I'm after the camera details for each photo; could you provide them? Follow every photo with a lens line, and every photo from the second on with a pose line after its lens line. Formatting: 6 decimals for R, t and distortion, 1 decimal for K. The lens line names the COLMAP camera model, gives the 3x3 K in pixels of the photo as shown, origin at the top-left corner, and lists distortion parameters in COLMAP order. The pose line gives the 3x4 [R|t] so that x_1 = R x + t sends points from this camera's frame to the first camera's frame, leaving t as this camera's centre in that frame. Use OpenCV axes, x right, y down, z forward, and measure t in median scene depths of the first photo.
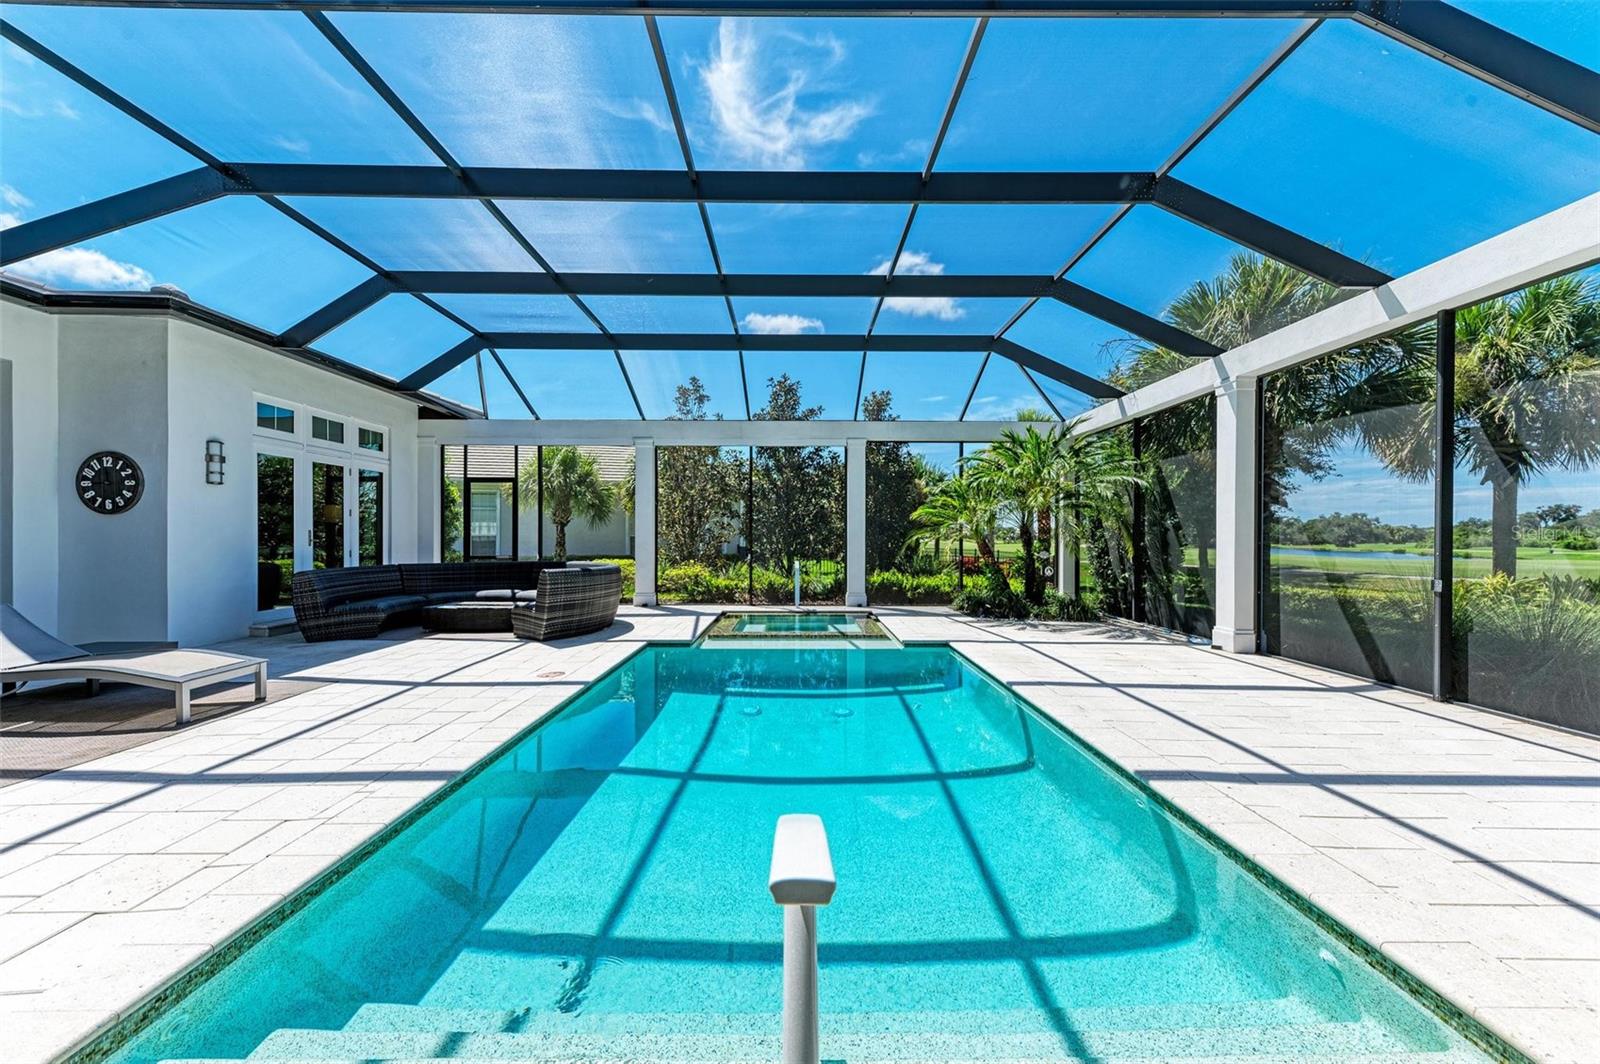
lens RADIAL K [[629.2, 0, 800.0], [0, 629.2, 532.0], [0, 0, 1]] dist [0.013993, -0.000112]
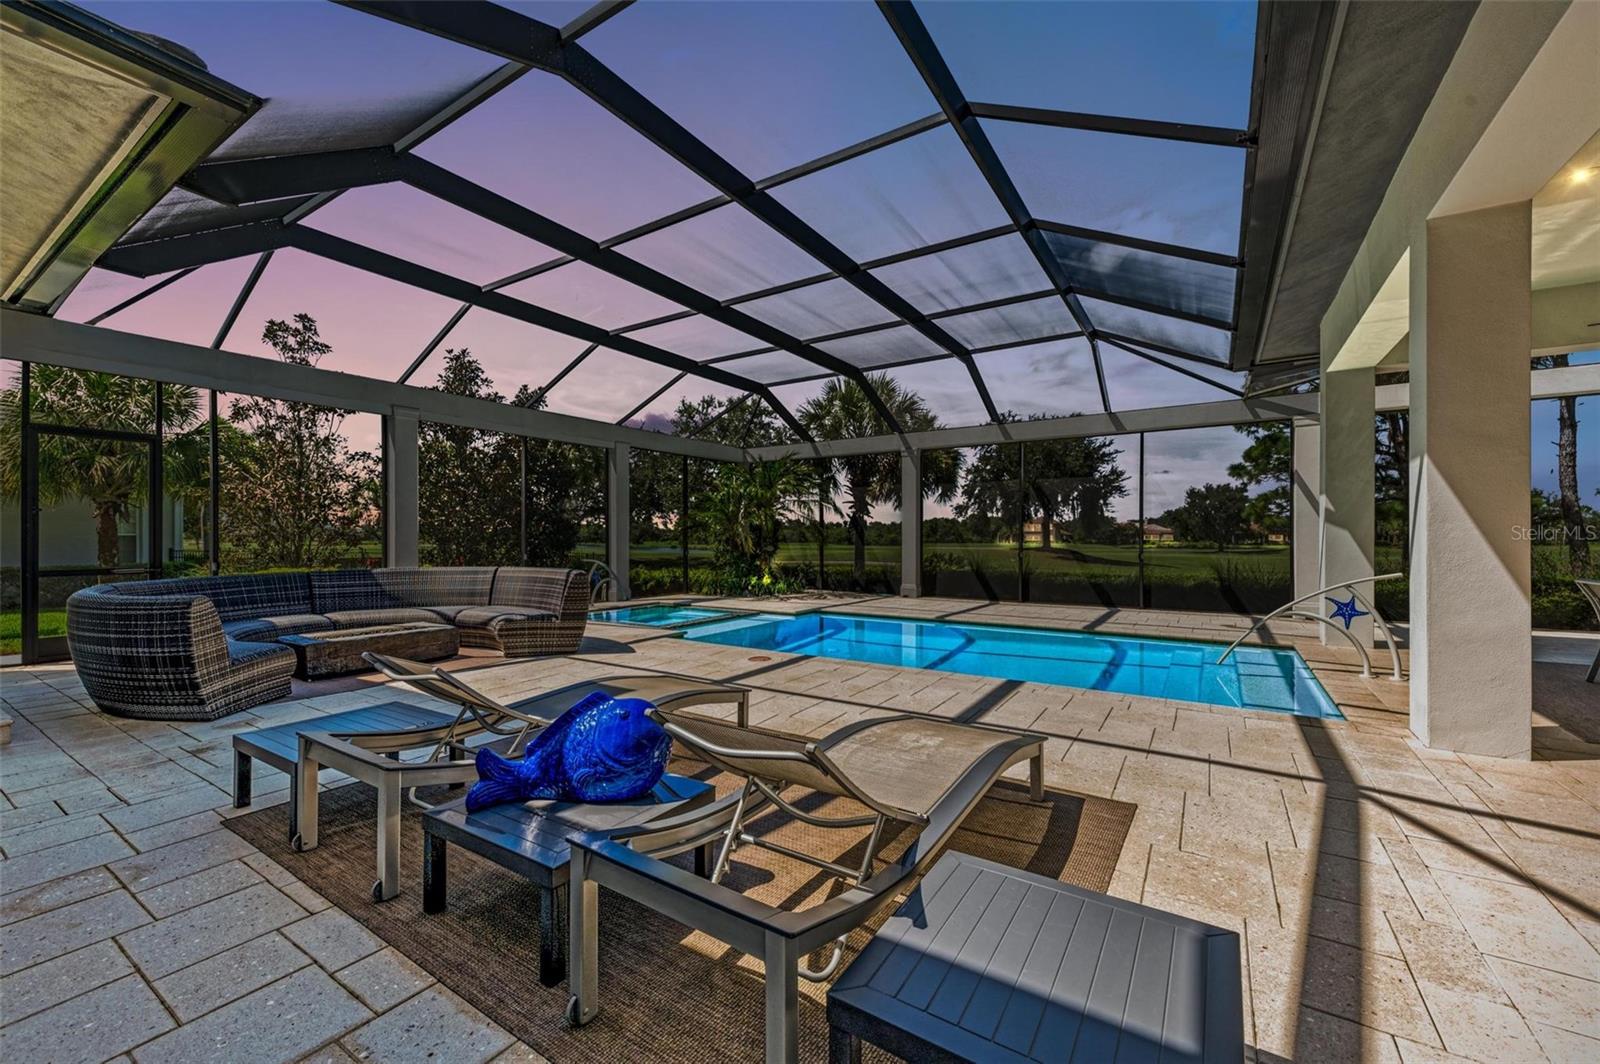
lens RADIAL K [[629.2, 0, 800.0], [0, 629.2, 532.0], [0, 0, 1]] dist [0.013993, -0.000112]
pose [[0.547989, 0.002005, 0.836483, -0.647861], [0.001003, 0.999995, -0.003054, 0.006114], [-0.836485, 0.002513, 0.547984, 0.164589]]
